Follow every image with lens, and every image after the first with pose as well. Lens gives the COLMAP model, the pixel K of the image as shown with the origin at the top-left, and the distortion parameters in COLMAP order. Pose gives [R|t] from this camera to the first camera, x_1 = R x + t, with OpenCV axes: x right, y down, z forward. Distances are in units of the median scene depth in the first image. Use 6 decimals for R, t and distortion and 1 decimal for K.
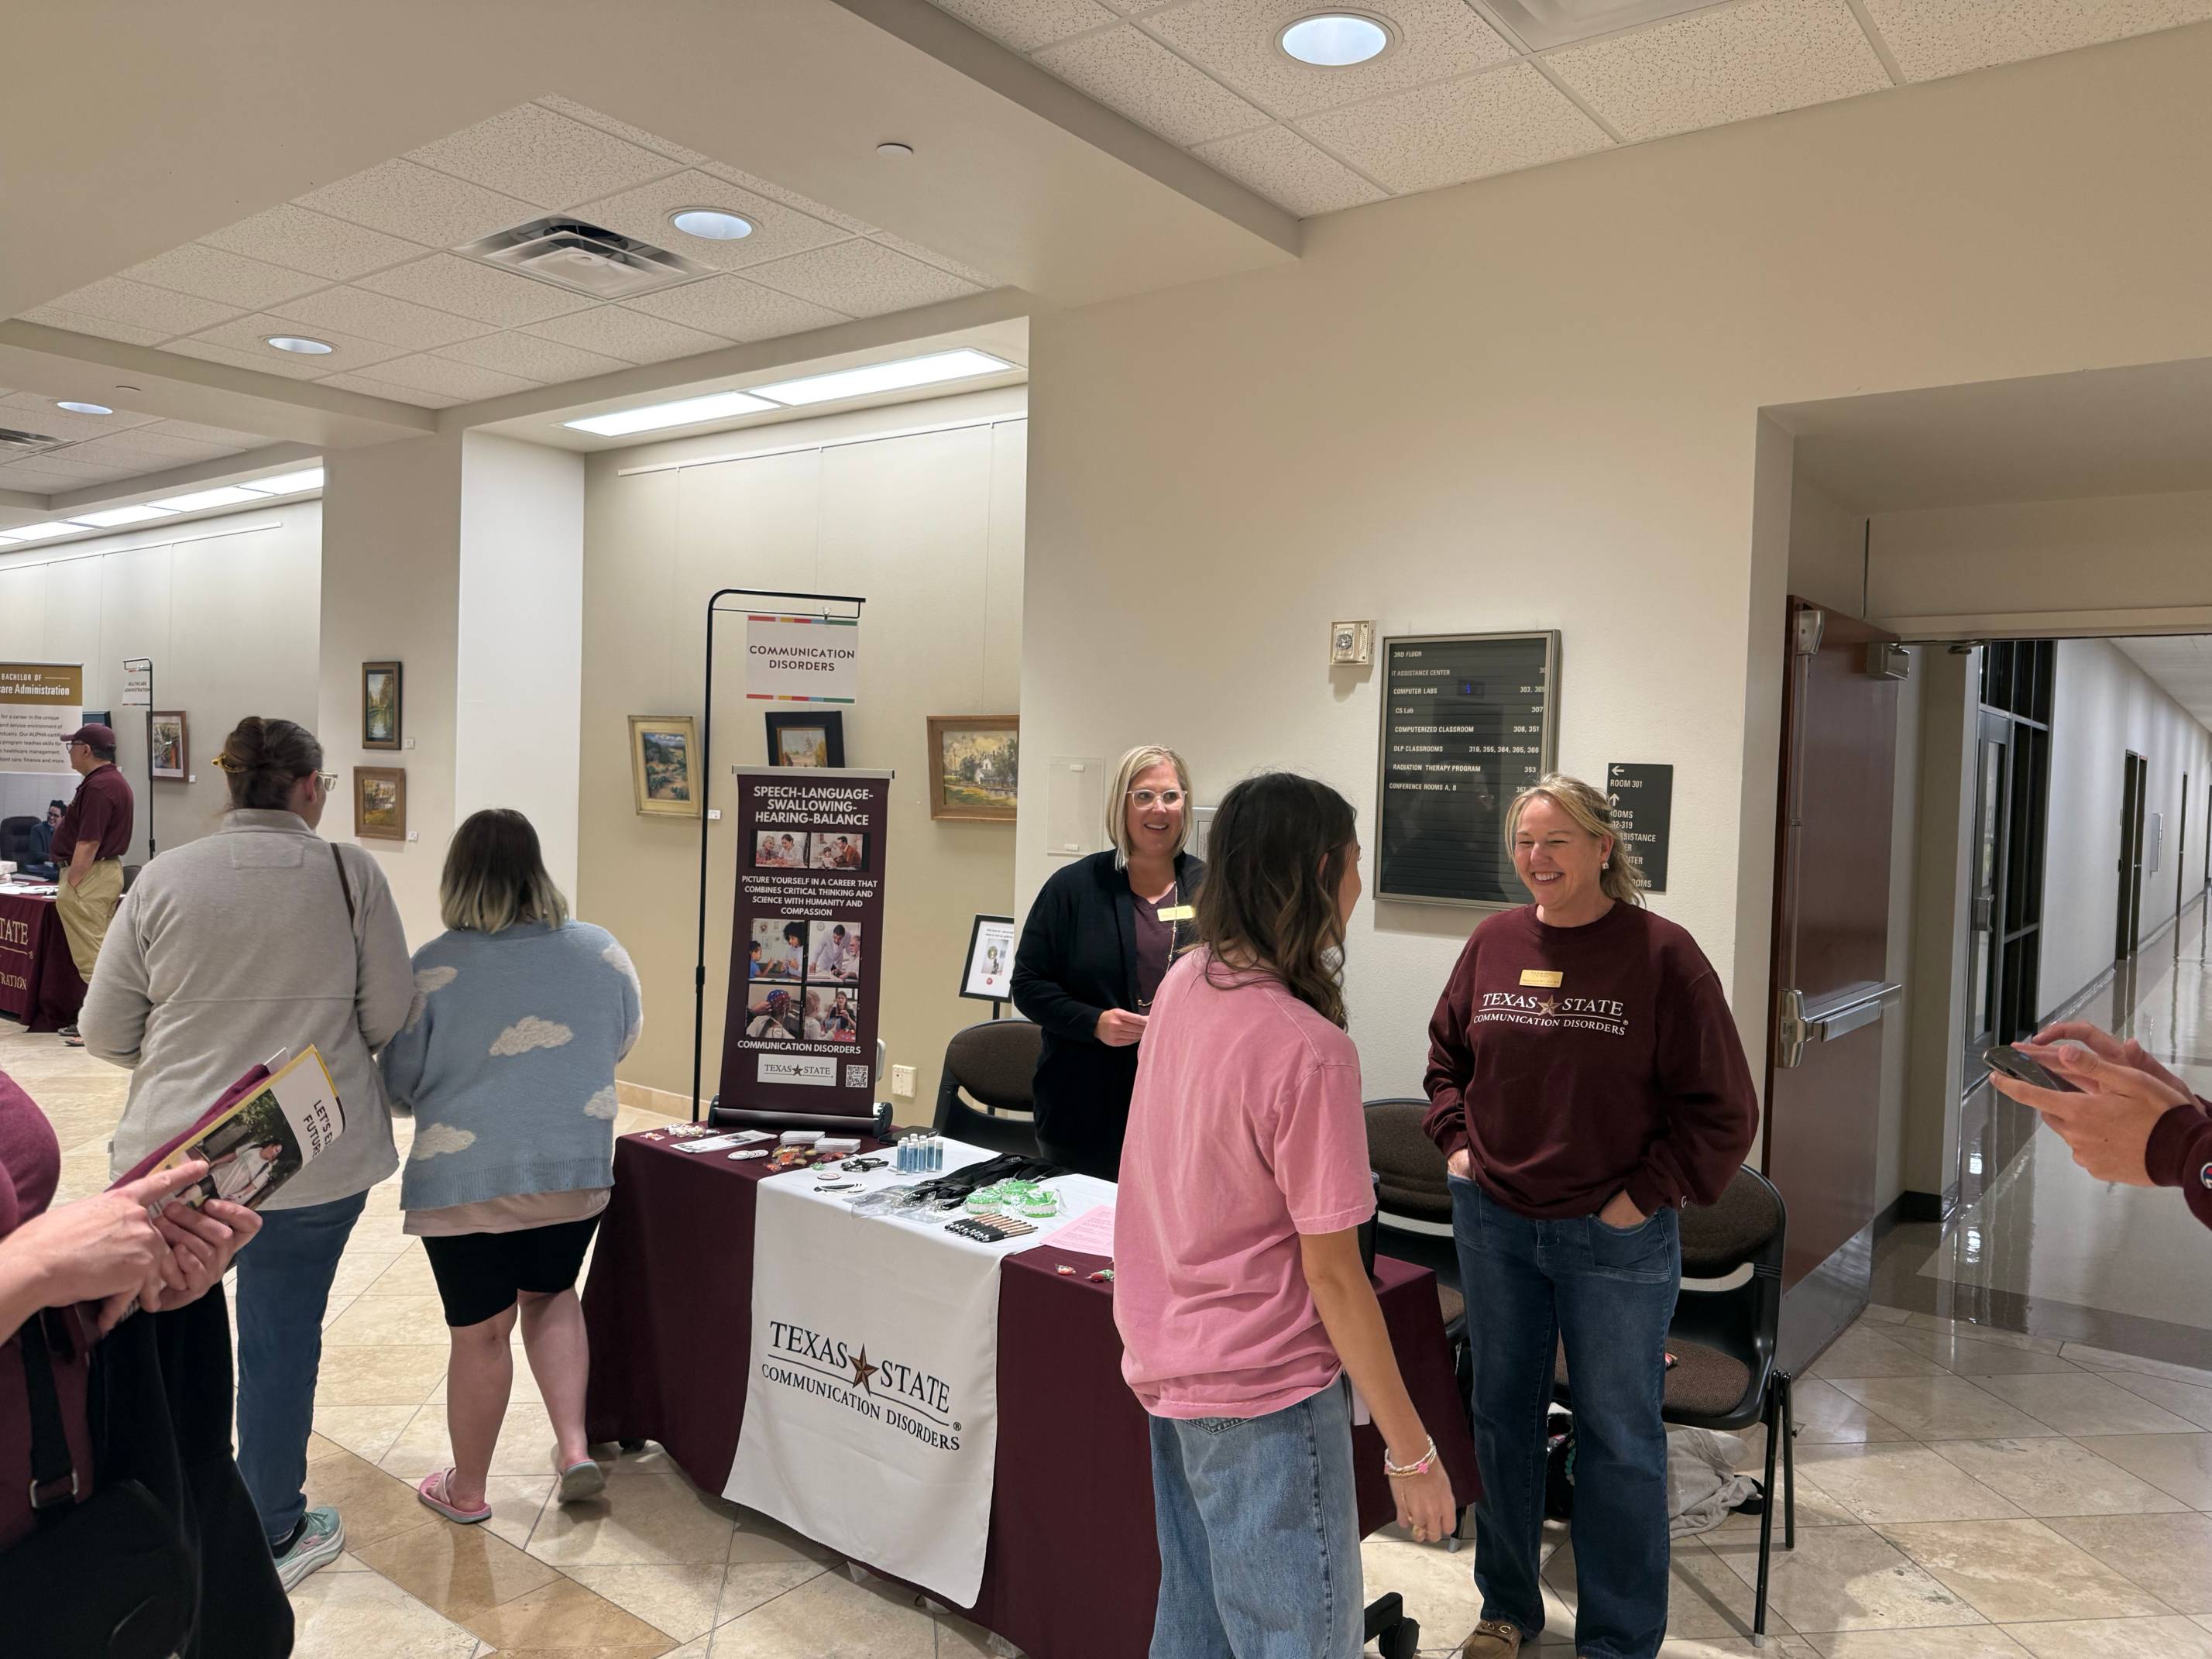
lens RADIAL K [[1548.7, 0, 1093.2], [0, 1548.7, 832.8], [0, 0, 1]] dist [0.170460, -0.398796]
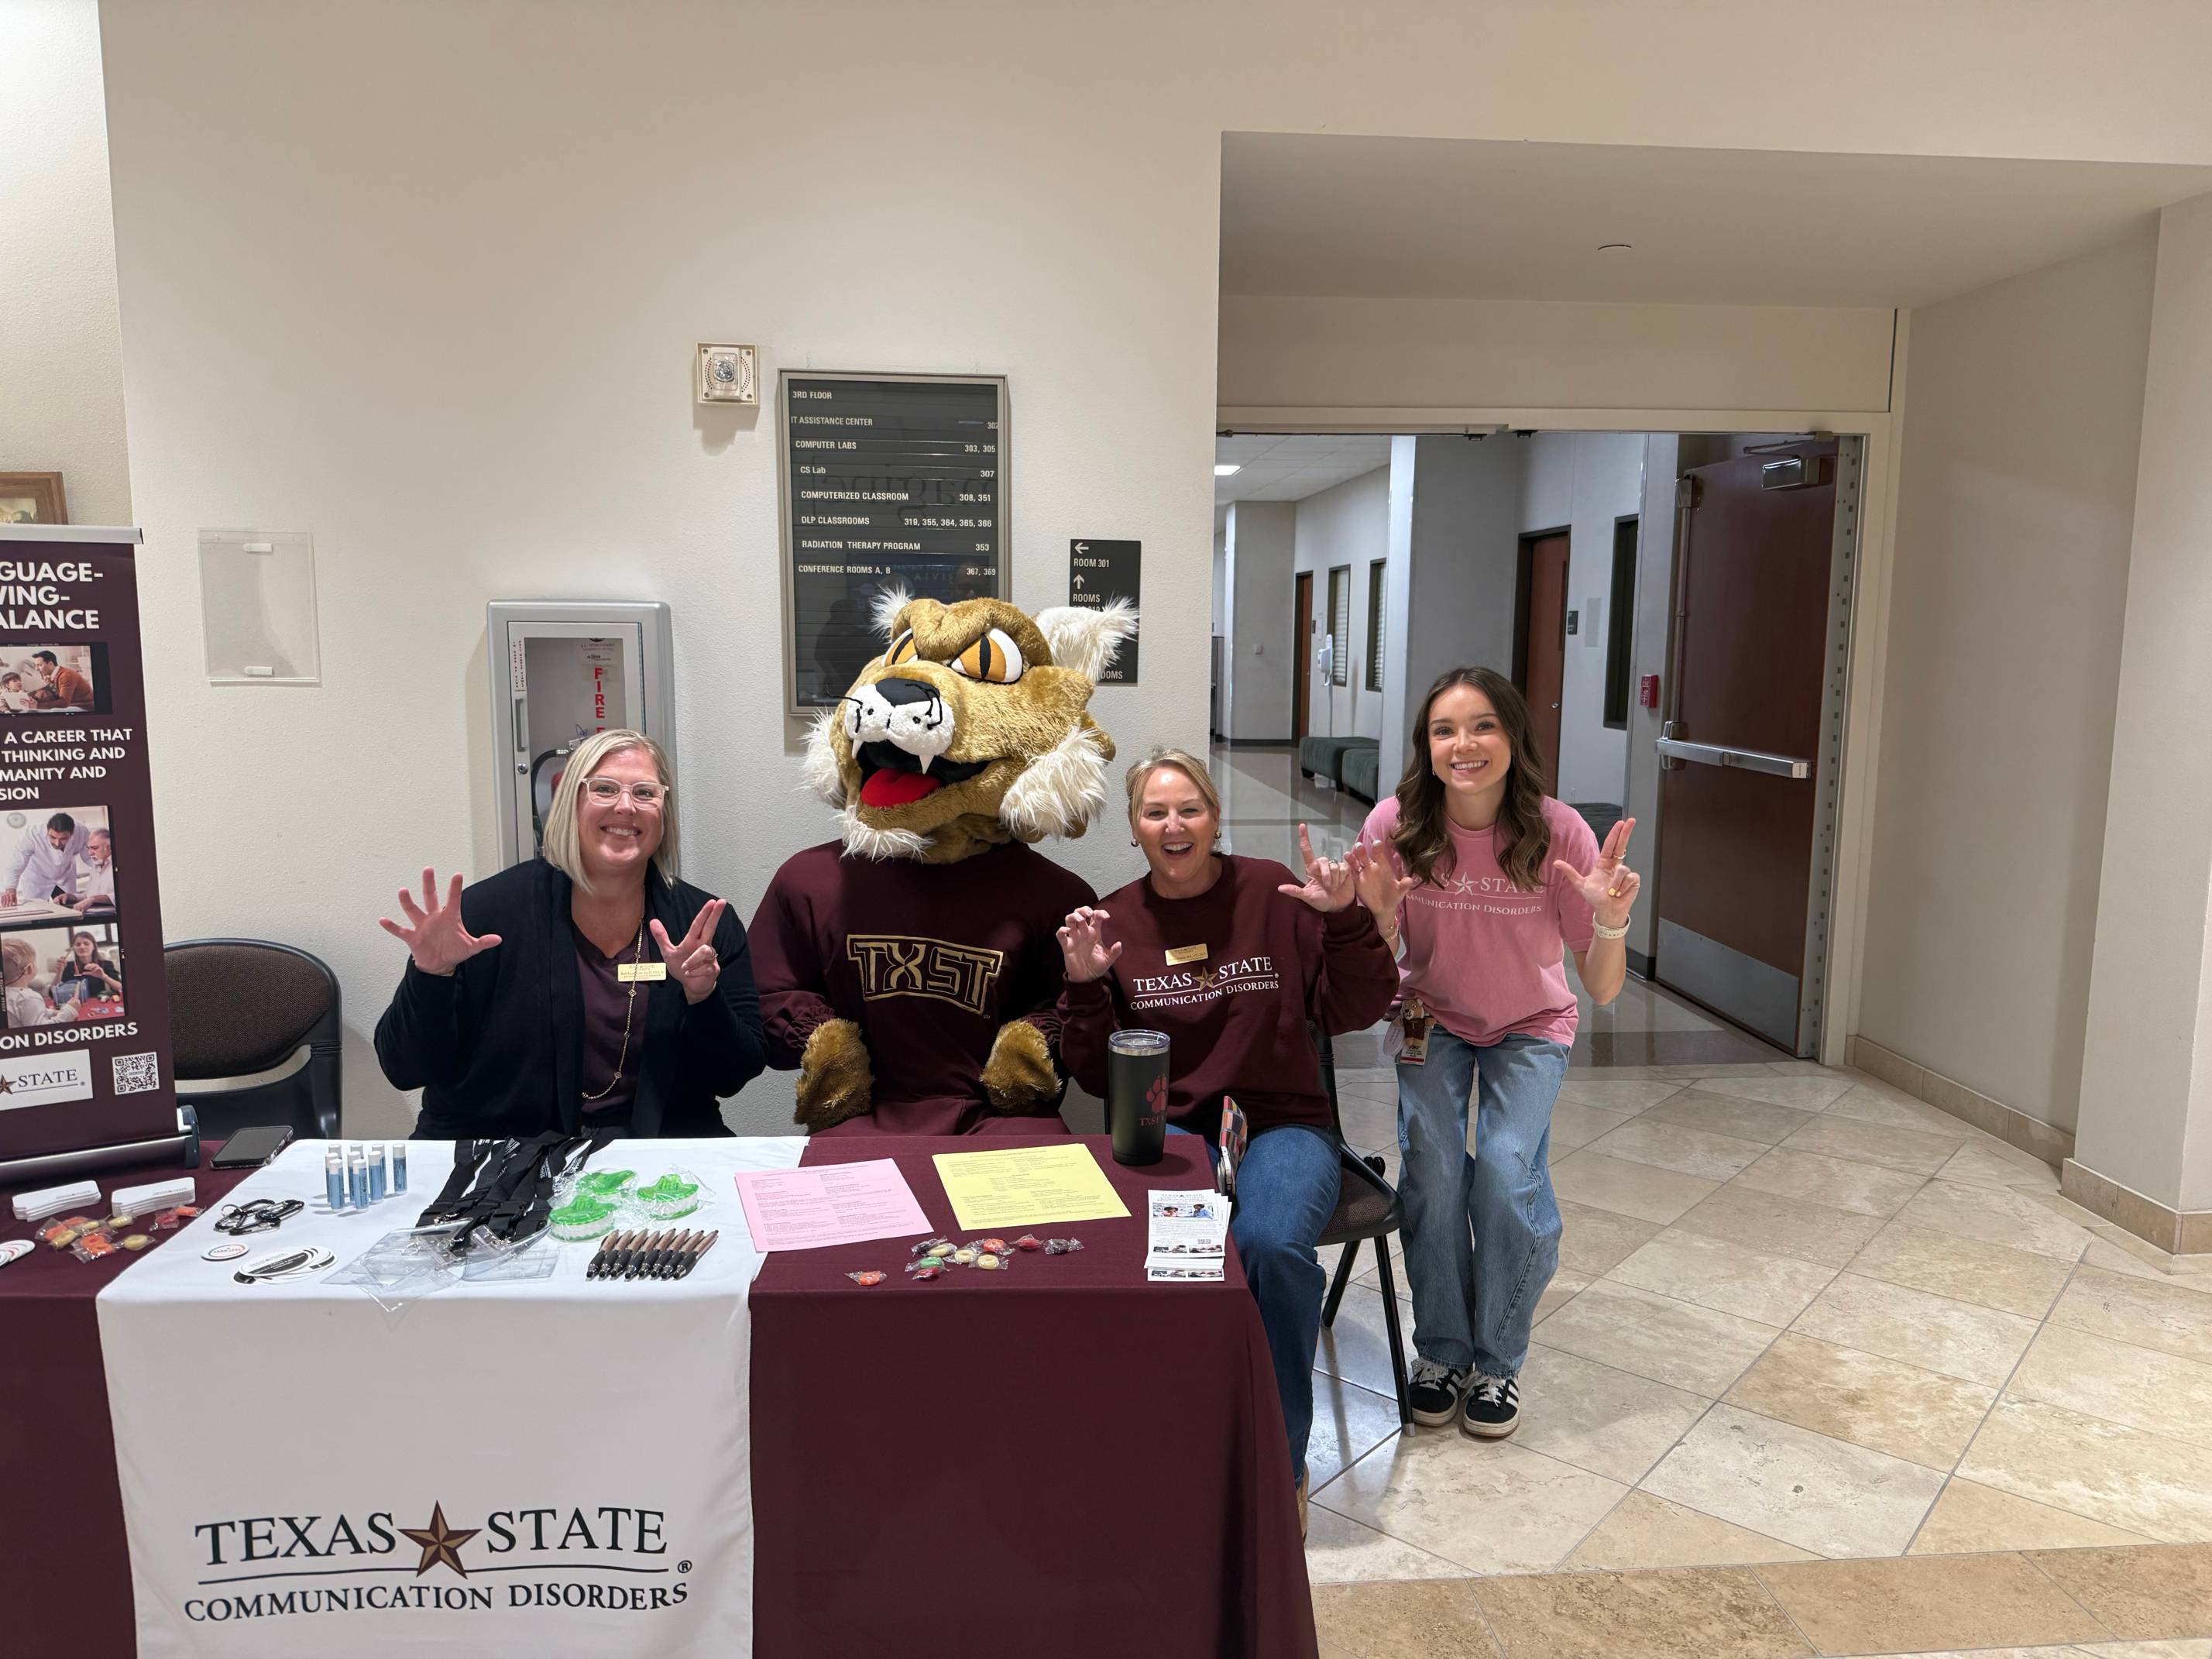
lens RADIAL K [[1577.3, 0, 1103.5], [0, 1577.3, 864.4], [0, 0, 1]] dist [0.091994, -0.131794]
pose [[0.728829, -0.123866, 0.673398, -0.277574], [0.037626, 0.989260, 0.141243, 0.010926], [-0.683661, -0.077605, 0.725662, 0.337107]]
